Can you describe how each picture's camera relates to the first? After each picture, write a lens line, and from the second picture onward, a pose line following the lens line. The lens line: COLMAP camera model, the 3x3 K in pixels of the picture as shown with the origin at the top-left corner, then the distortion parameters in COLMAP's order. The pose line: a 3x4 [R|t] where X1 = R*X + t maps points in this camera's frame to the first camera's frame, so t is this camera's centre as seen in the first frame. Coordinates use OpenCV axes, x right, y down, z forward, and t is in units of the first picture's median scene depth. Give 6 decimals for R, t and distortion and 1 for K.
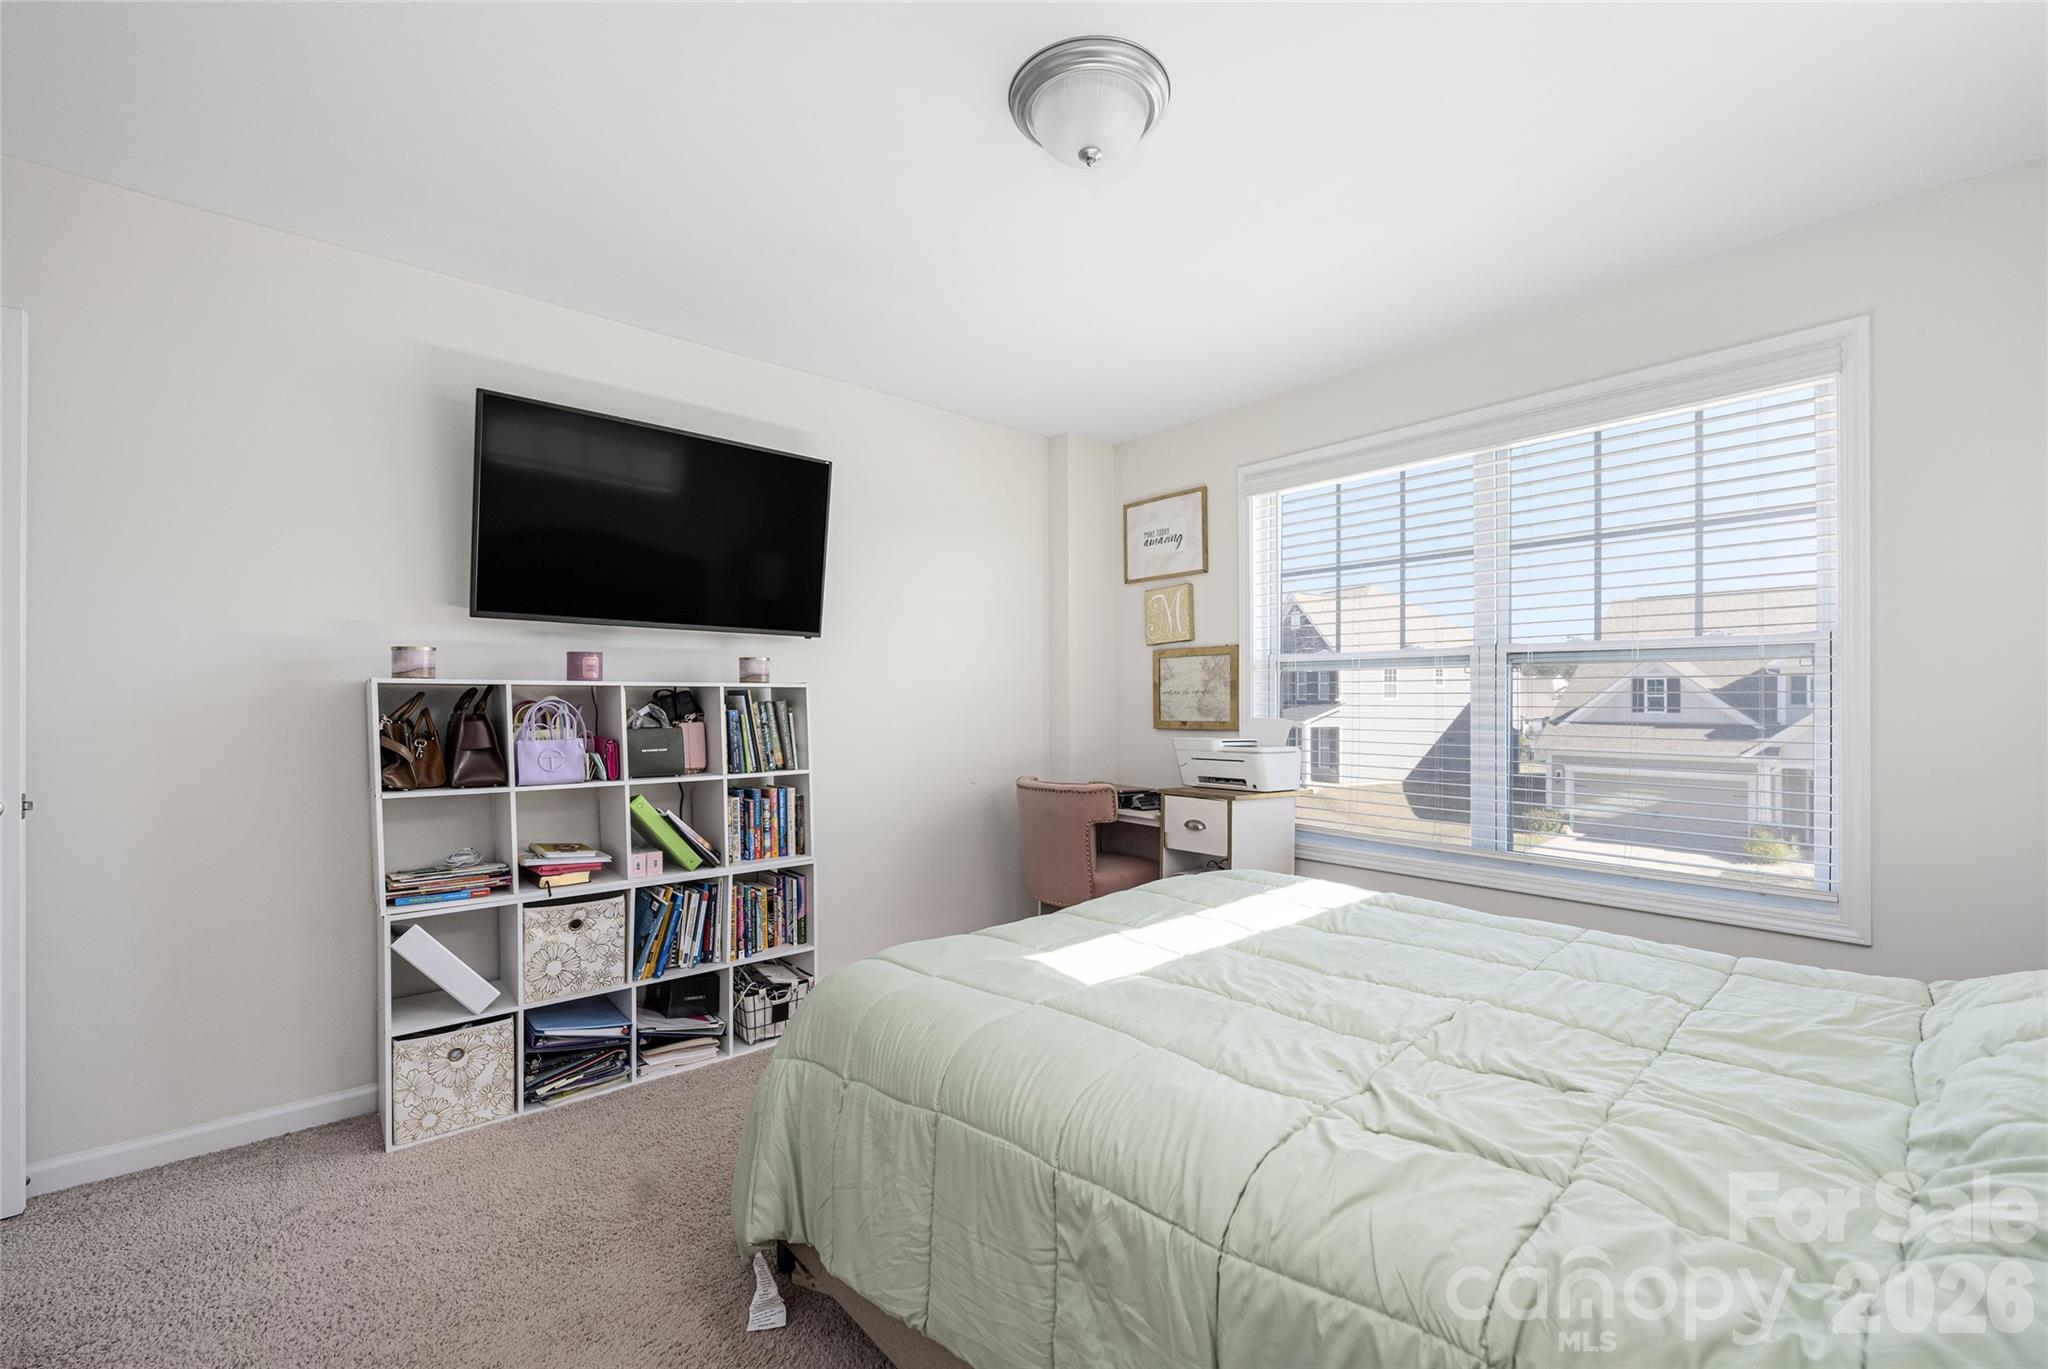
lens RADIAL K [[837.1, 0, 1024.0], [0, 837.1, 684.5], [0, 0, 1]] dist [0.000741, 0.000085]
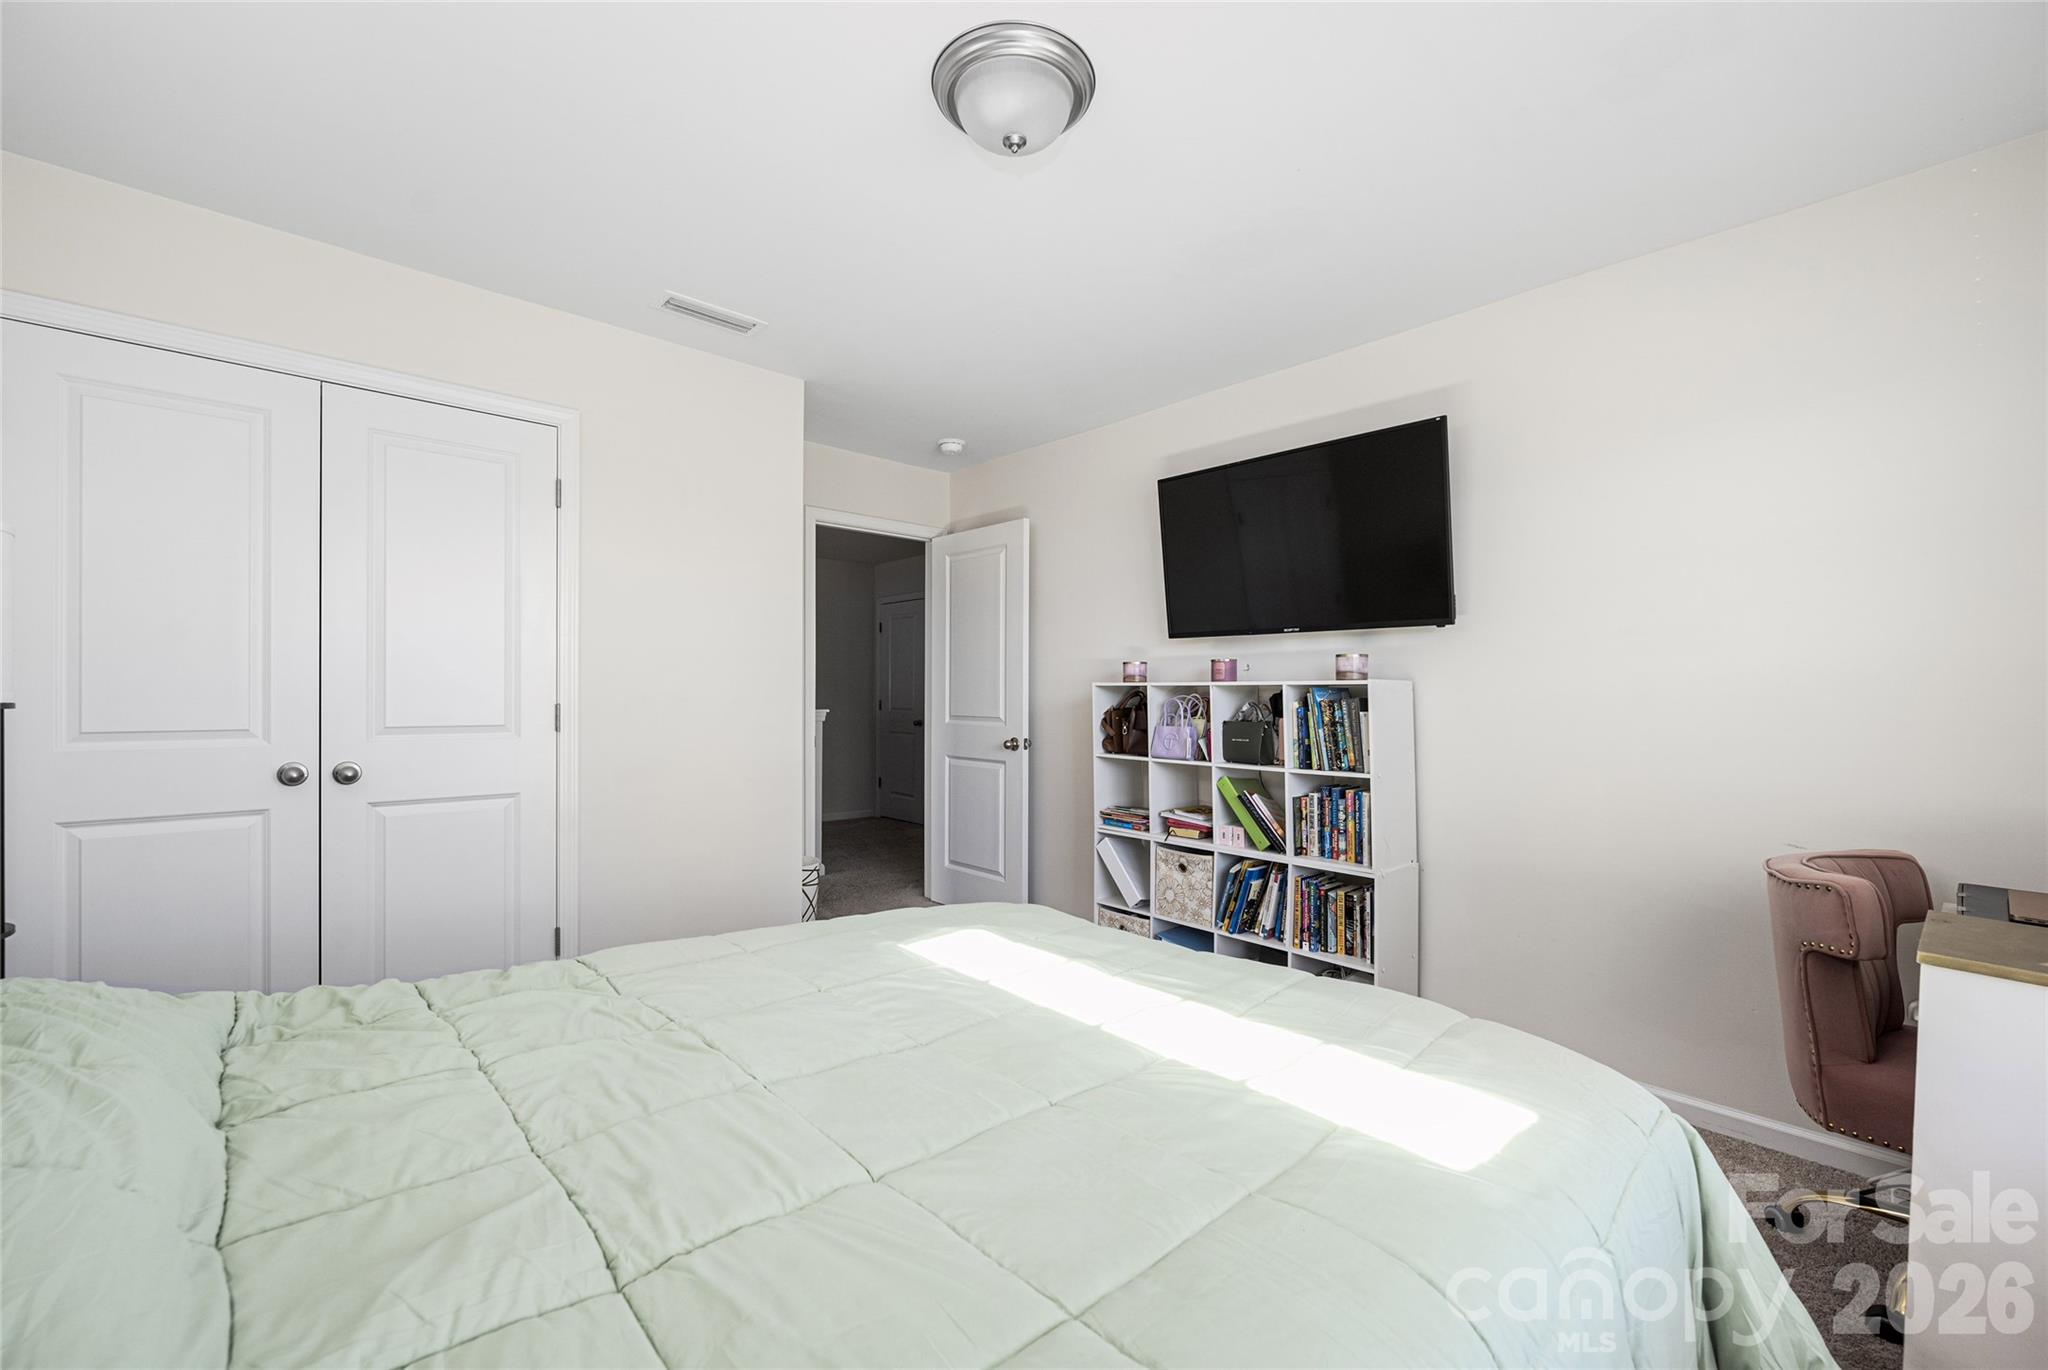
lens RADIAL K [[837.1, 0, 1024.0], [0, 837.1, 685.0], [0, 0, 1]] dist [0.000741, 0.000085]
pose [[0.030048, -0.012050, -0.999476, 0.649147], [0.013095, 0.999846, -0.011661, 0.010549], [0.999463, -0.012738, 0.030201, 0.602824]]
